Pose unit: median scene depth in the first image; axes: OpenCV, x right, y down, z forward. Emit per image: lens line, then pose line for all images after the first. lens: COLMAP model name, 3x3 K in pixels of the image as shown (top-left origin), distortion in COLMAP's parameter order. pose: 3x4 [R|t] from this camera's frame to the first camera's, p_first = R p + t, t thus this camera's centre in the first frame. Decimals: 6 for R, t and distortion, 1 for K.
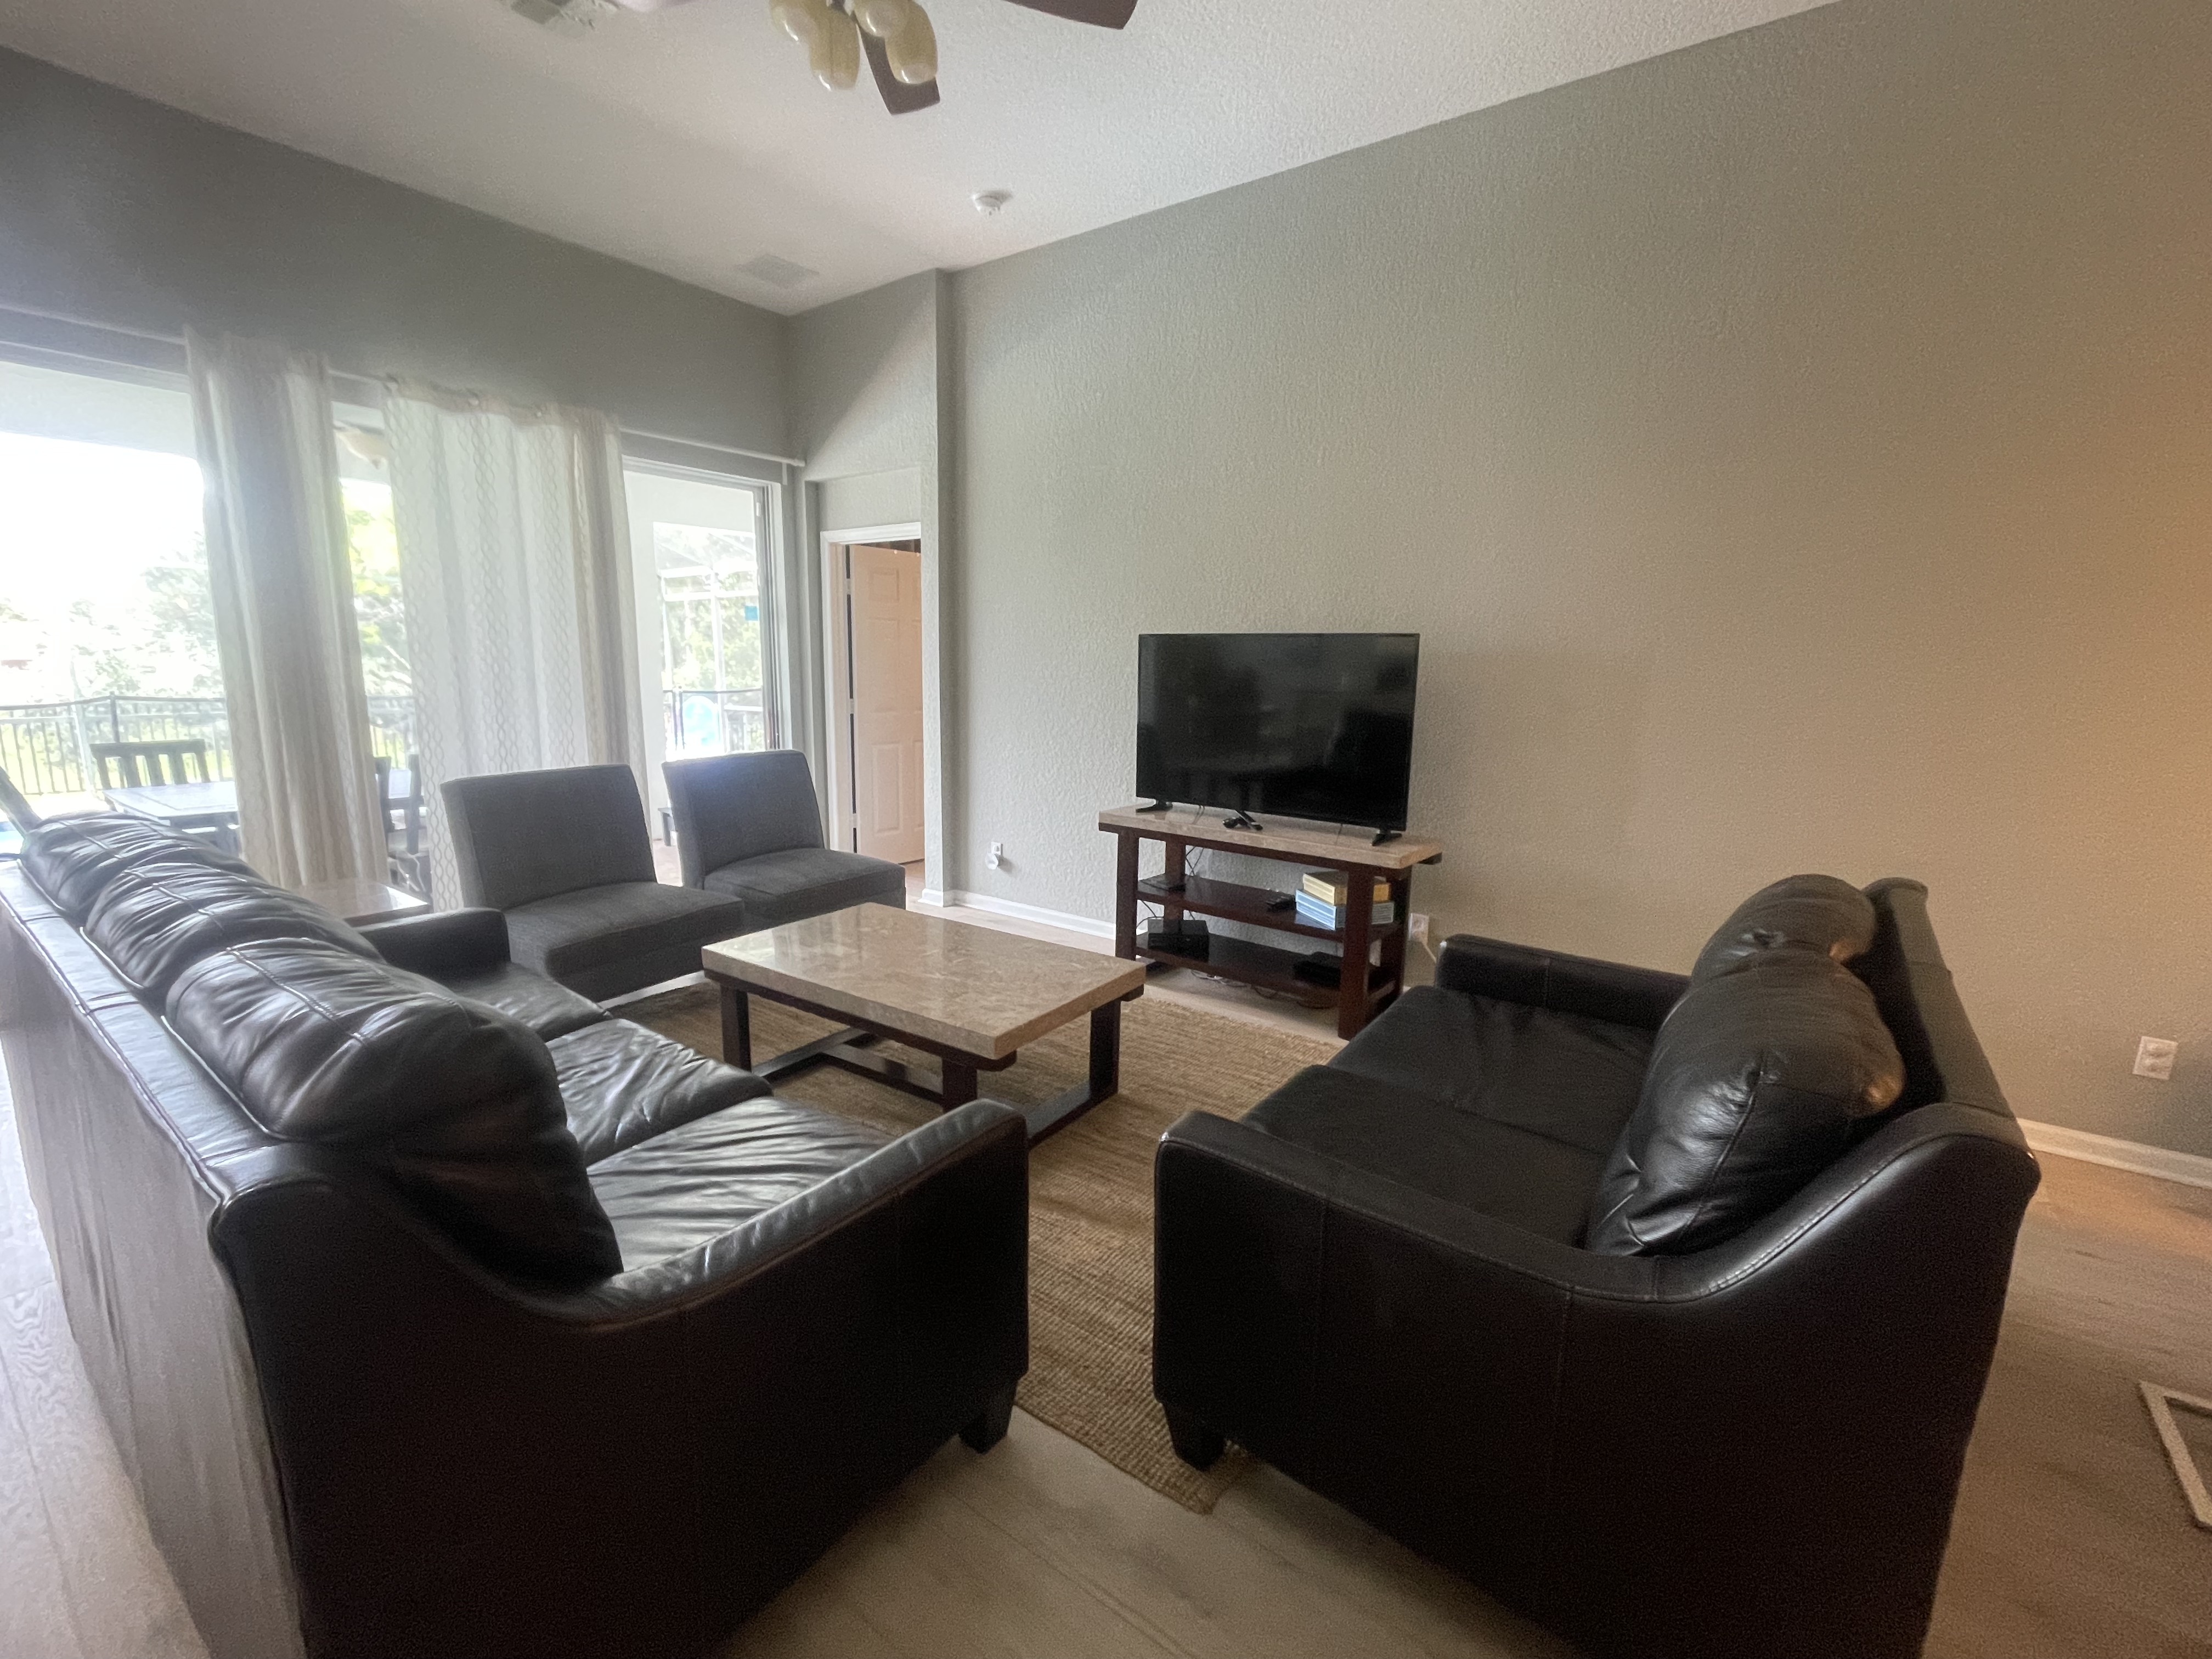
lens RADIAL K [[956.4, 0, 1103.4], [0, 956.4, 829.5], [0, 0, 1]] dist [0.000310, 0.000004]
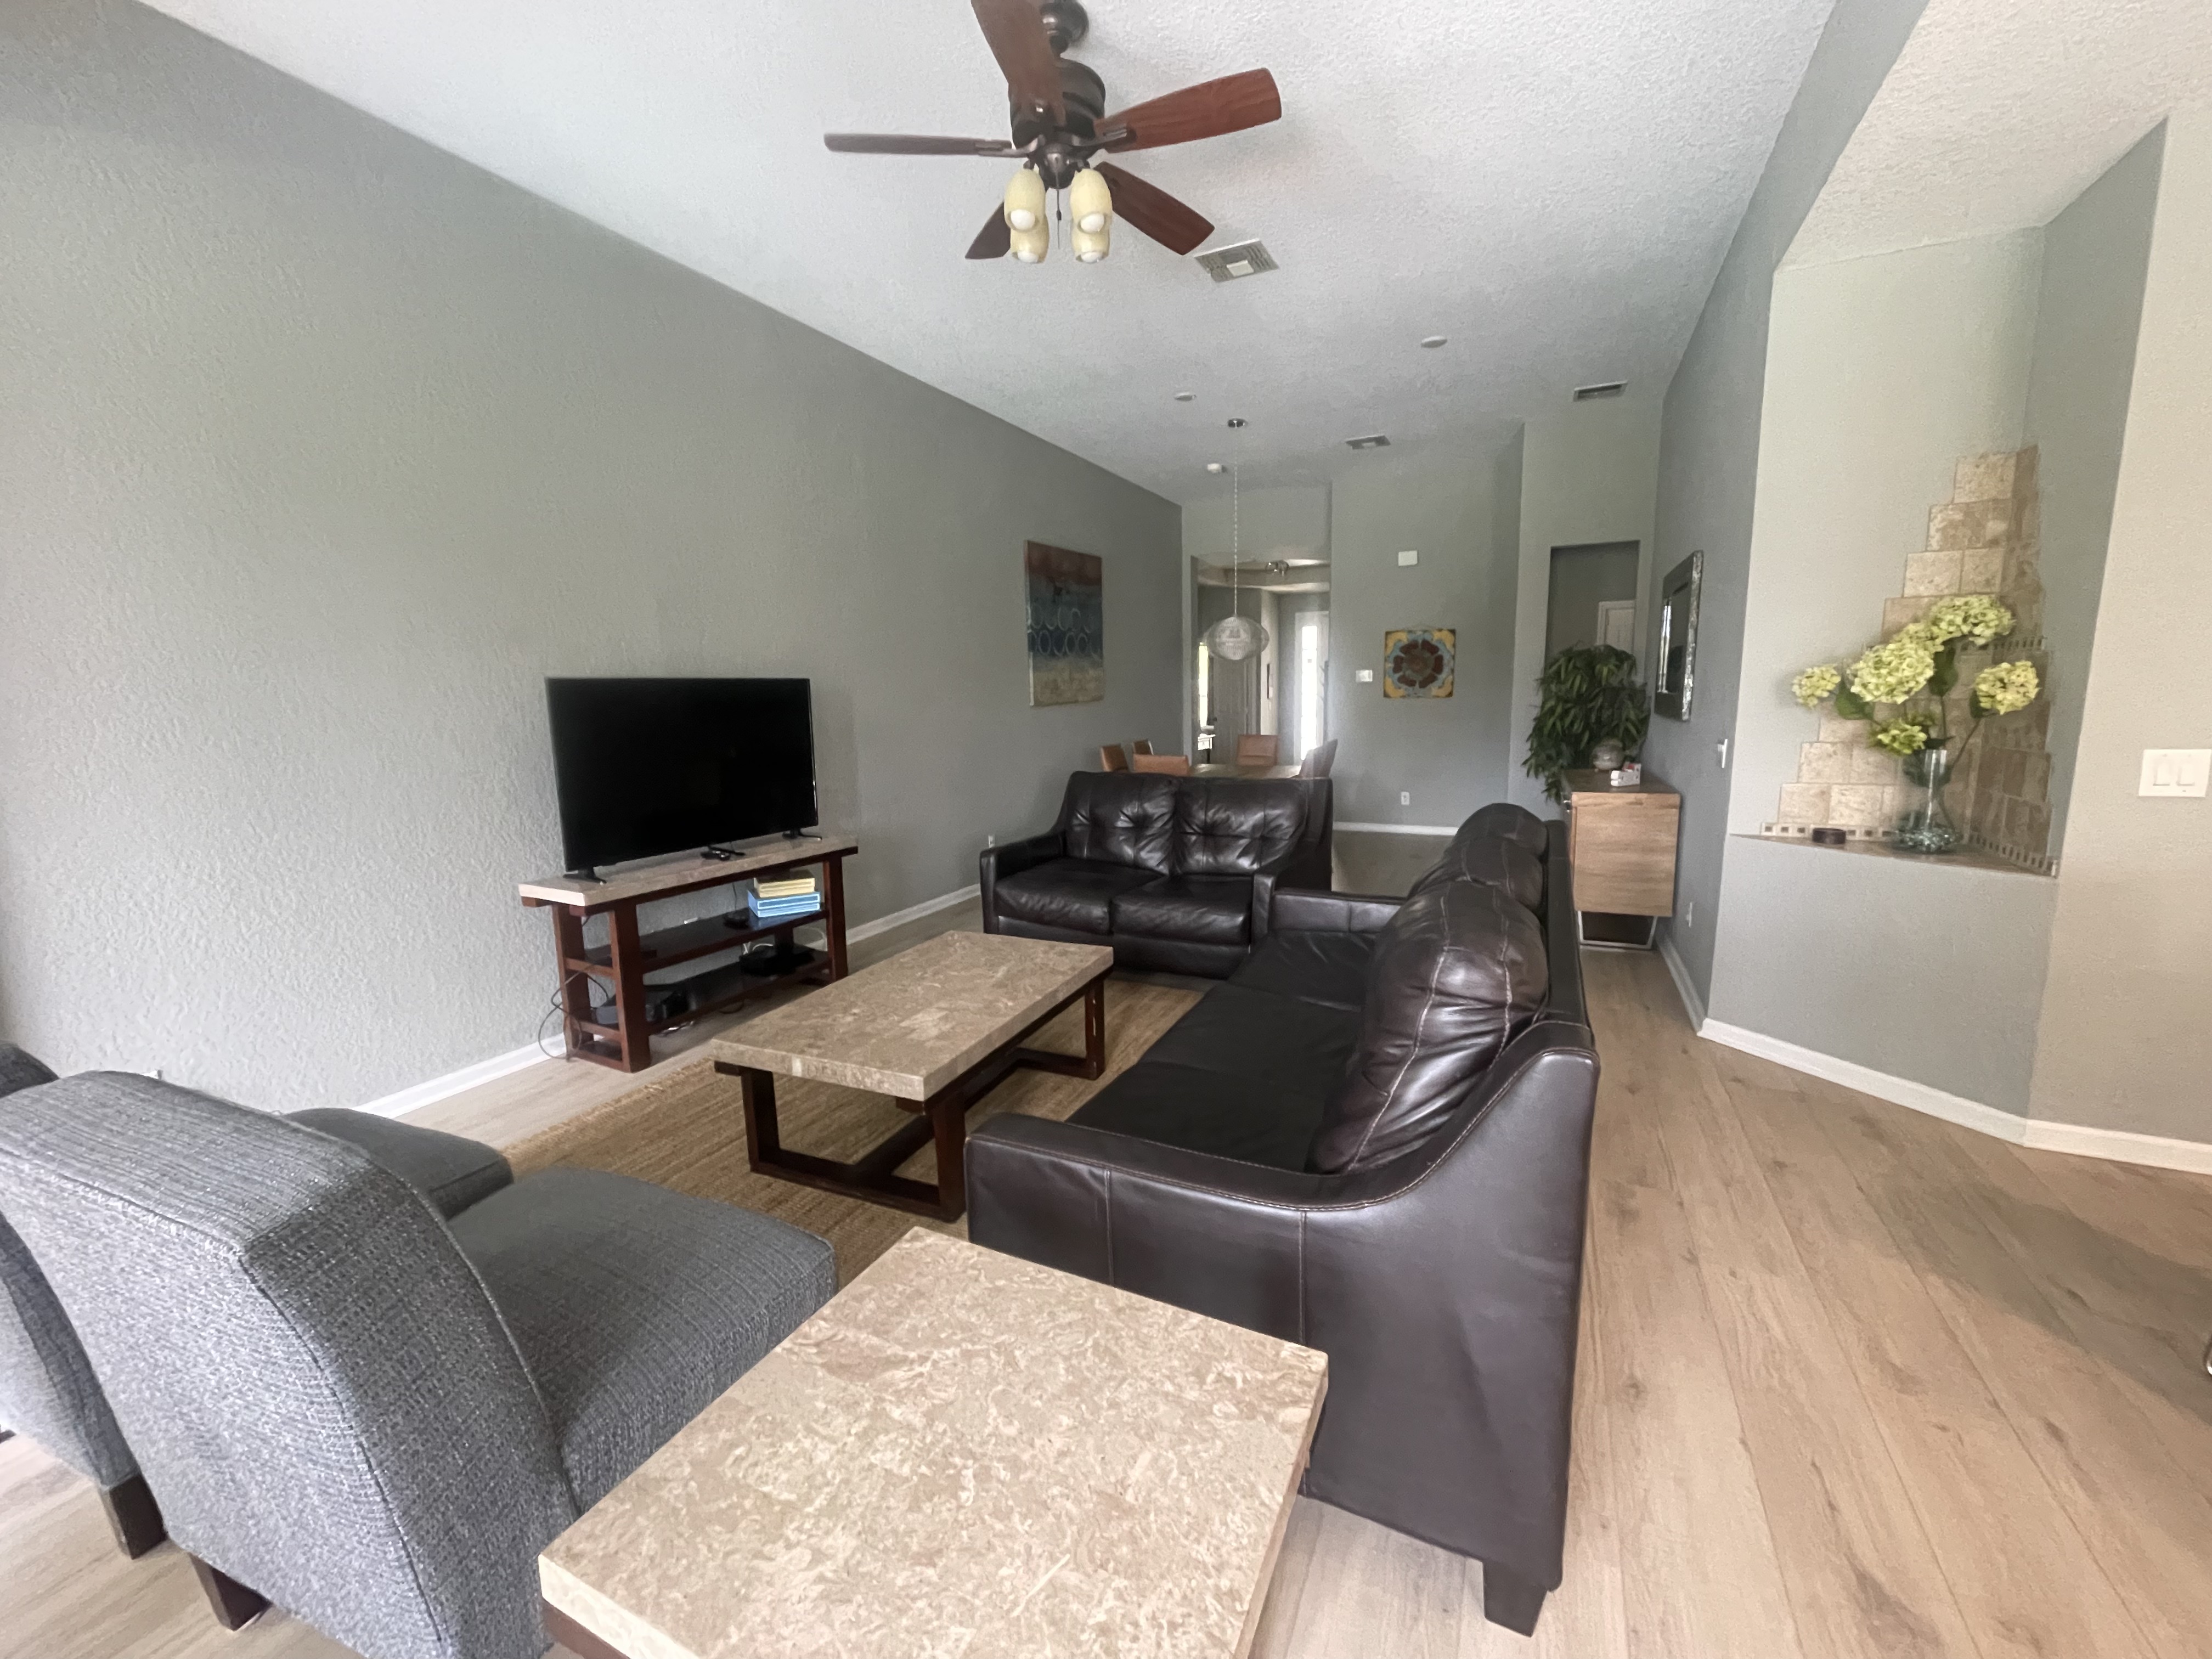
lens RADIAL K [[889.9, 0, 1107.7], [0, 889.9, 825.8], [0, 0, 1]] dist [-0.002601, -0.000012]
pose [[-0.187087, -0.162497, 0.968810, -0.867473], [0.188912, 0.961864, 0.197812, -0.150319], [-0.964008, 0.220028, -0.149254, 0.701233]]
